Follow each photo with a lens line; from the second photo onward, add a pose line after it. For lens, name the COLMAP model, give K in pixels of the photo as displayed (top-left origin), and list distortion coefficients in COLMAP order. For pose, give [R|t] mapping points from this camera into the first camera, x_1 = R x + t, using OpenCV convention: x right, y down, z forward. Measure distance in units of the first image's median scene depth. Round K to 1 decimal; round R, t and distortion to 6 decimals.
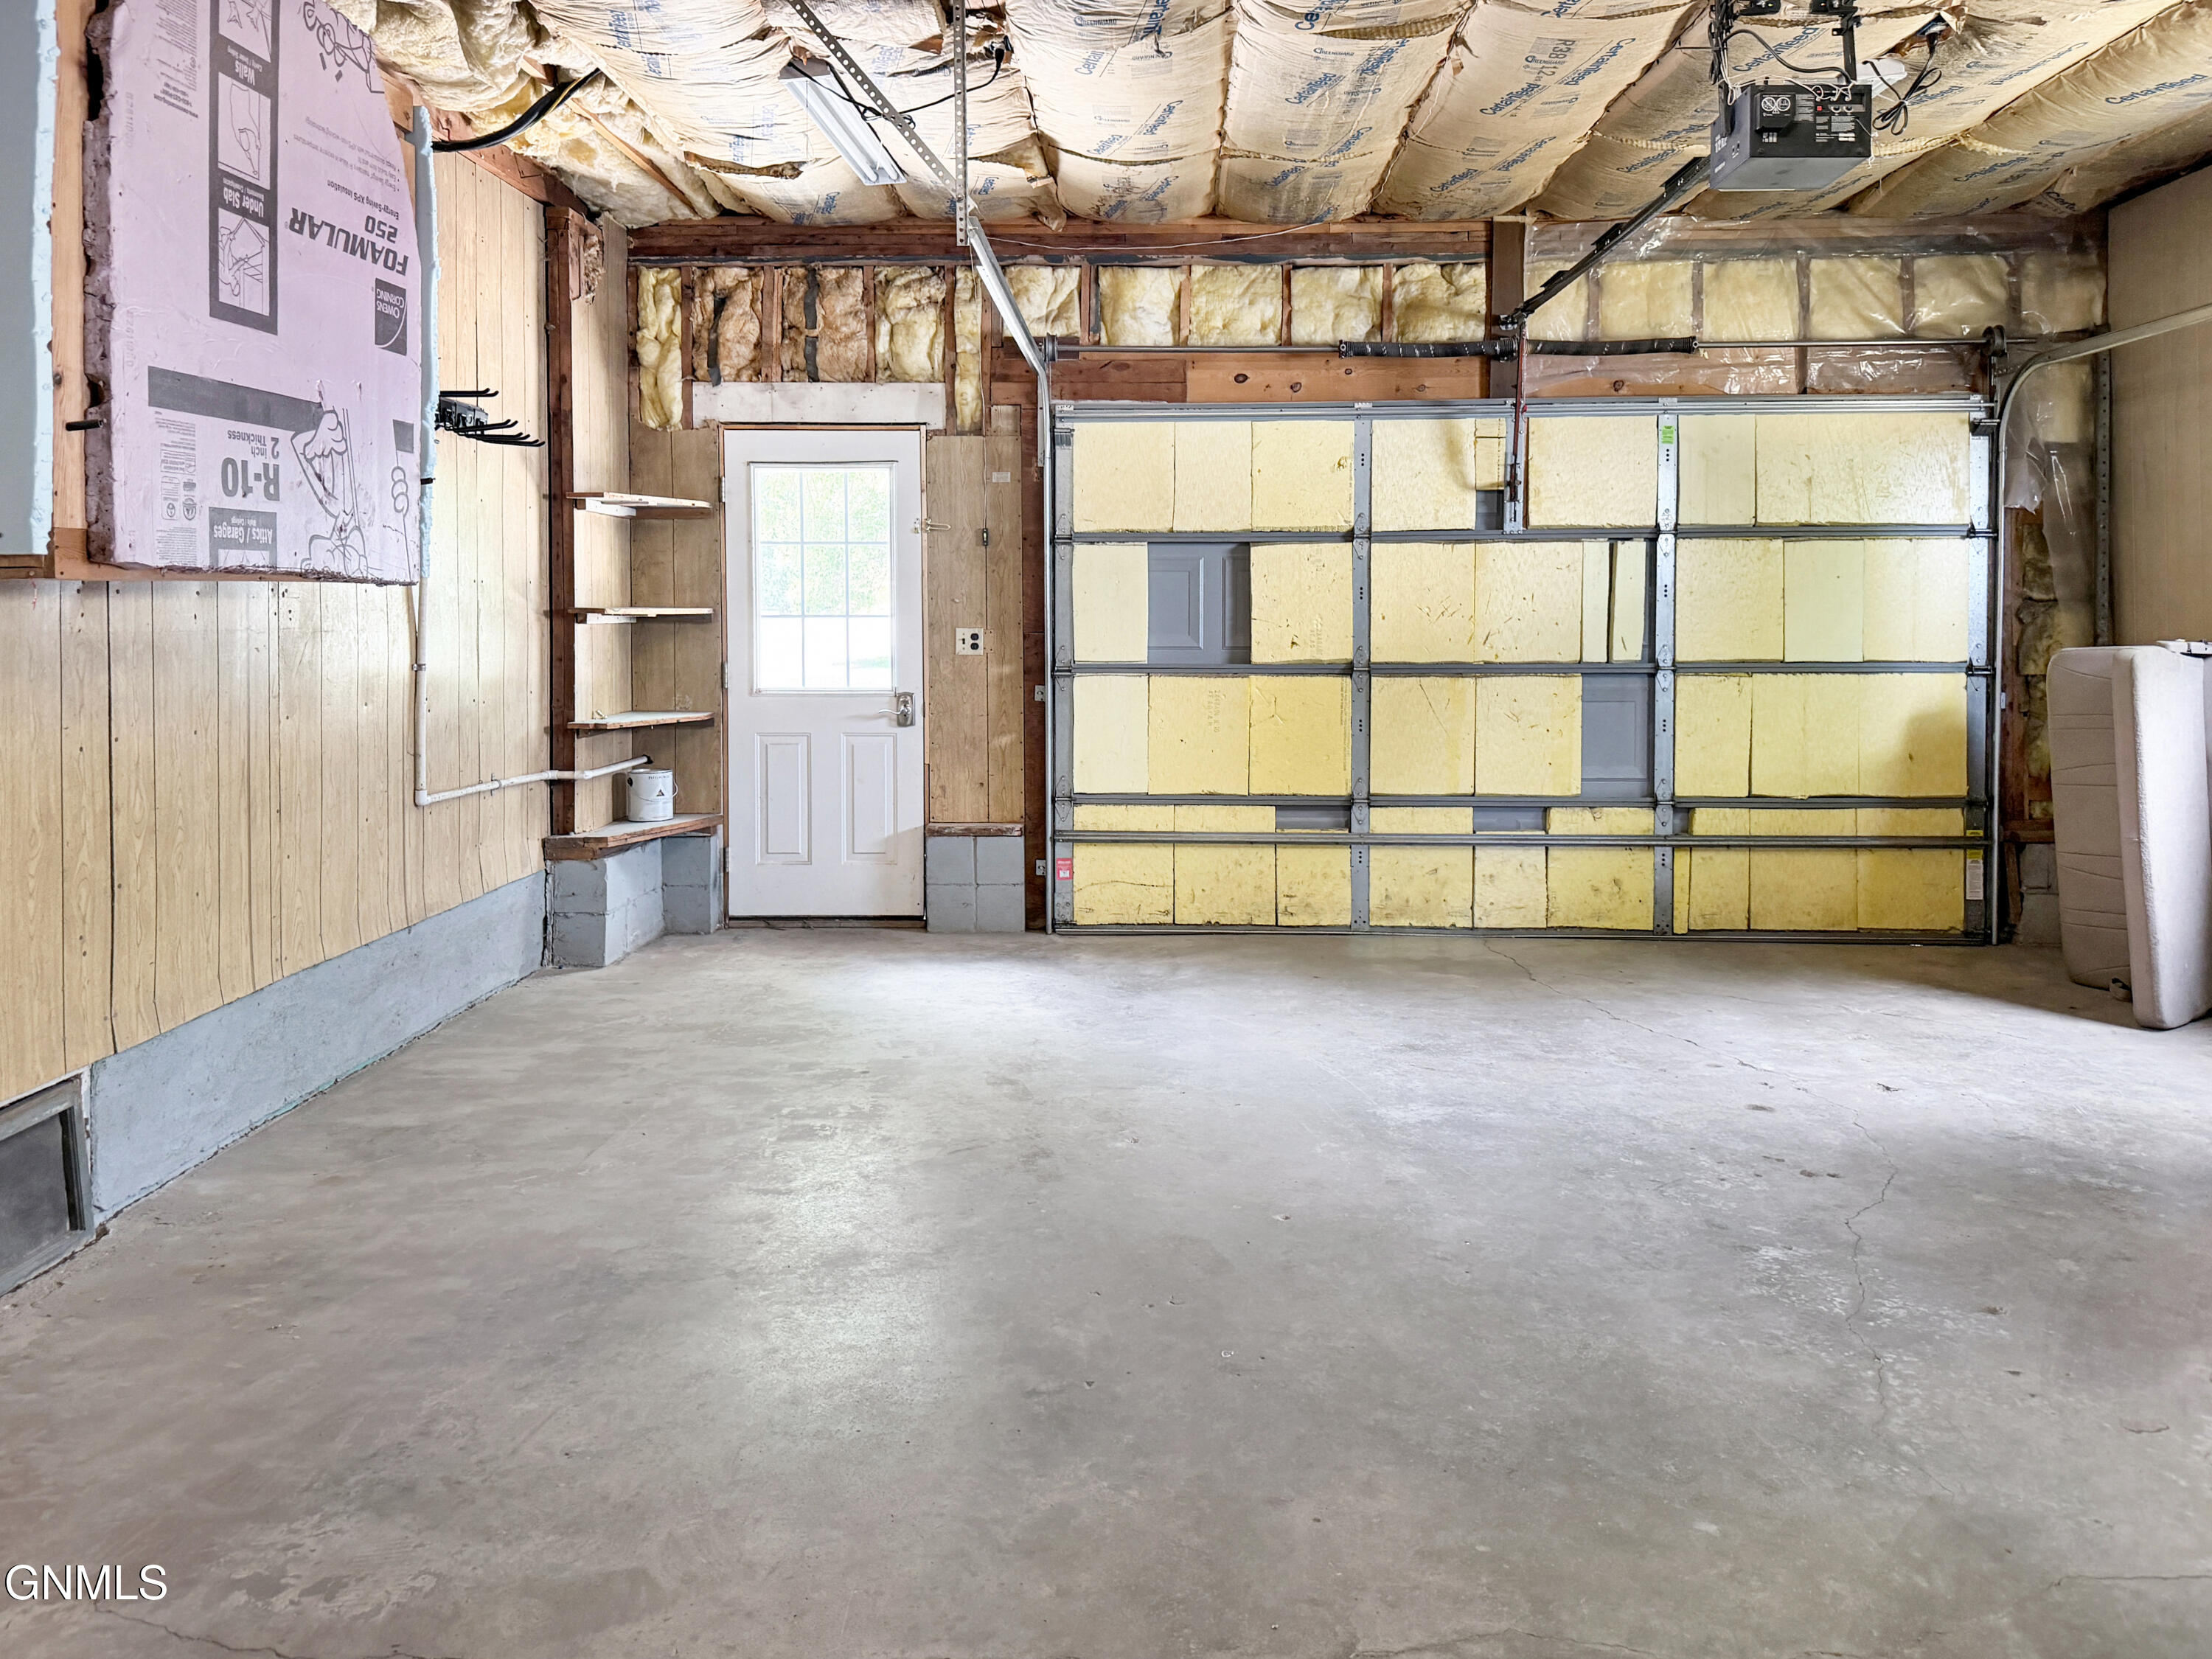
lens RADIAL K [[1551.5, 0, 1106.0], [0, 1551.5, 829.5], [0, 0, 1]] dist [0.065674, -0.067508]
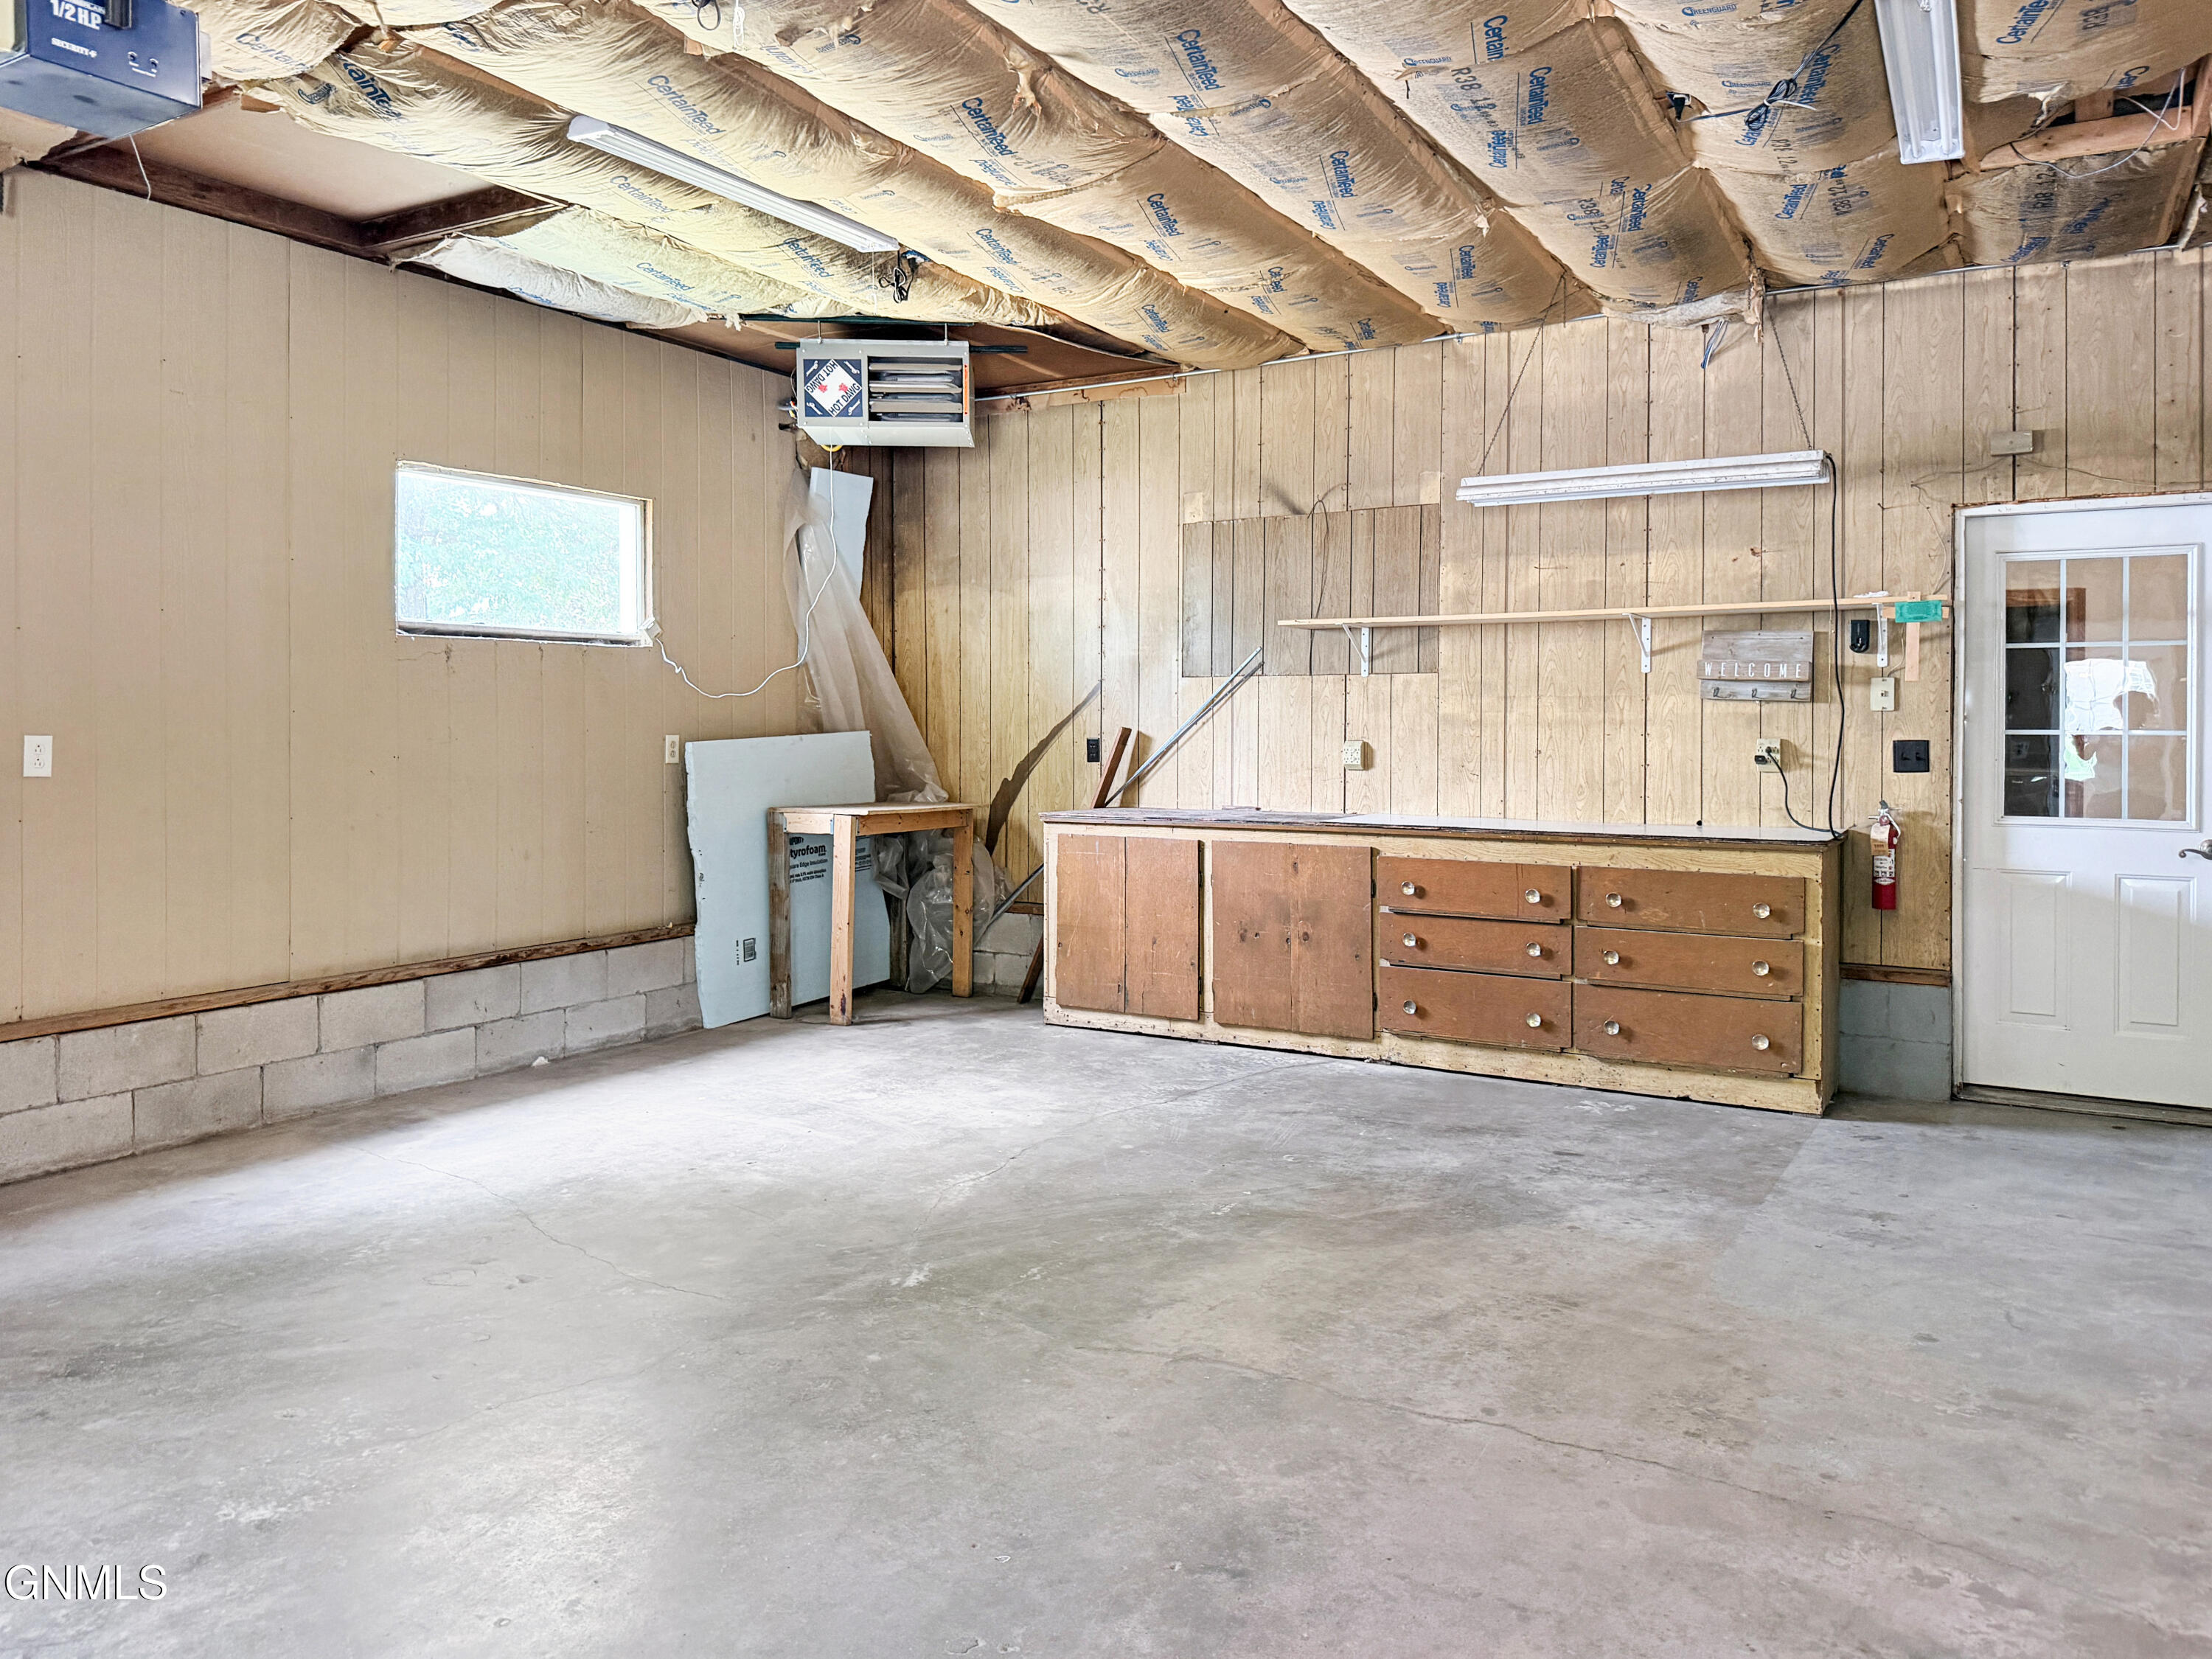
lens RADIAL K [[1551.5, 0, 1106.0], [0, 1551.5, 829.5], [0, 0, 1]] dist [0.065674, -0.067508]
pose [[-0.871736, -0.041882, 0.488182, -0.462477], [0.062625, 0.978645, 0.195787, -0.283365], [-0.485957, 0.201247, -0.850497, 1.950513]]
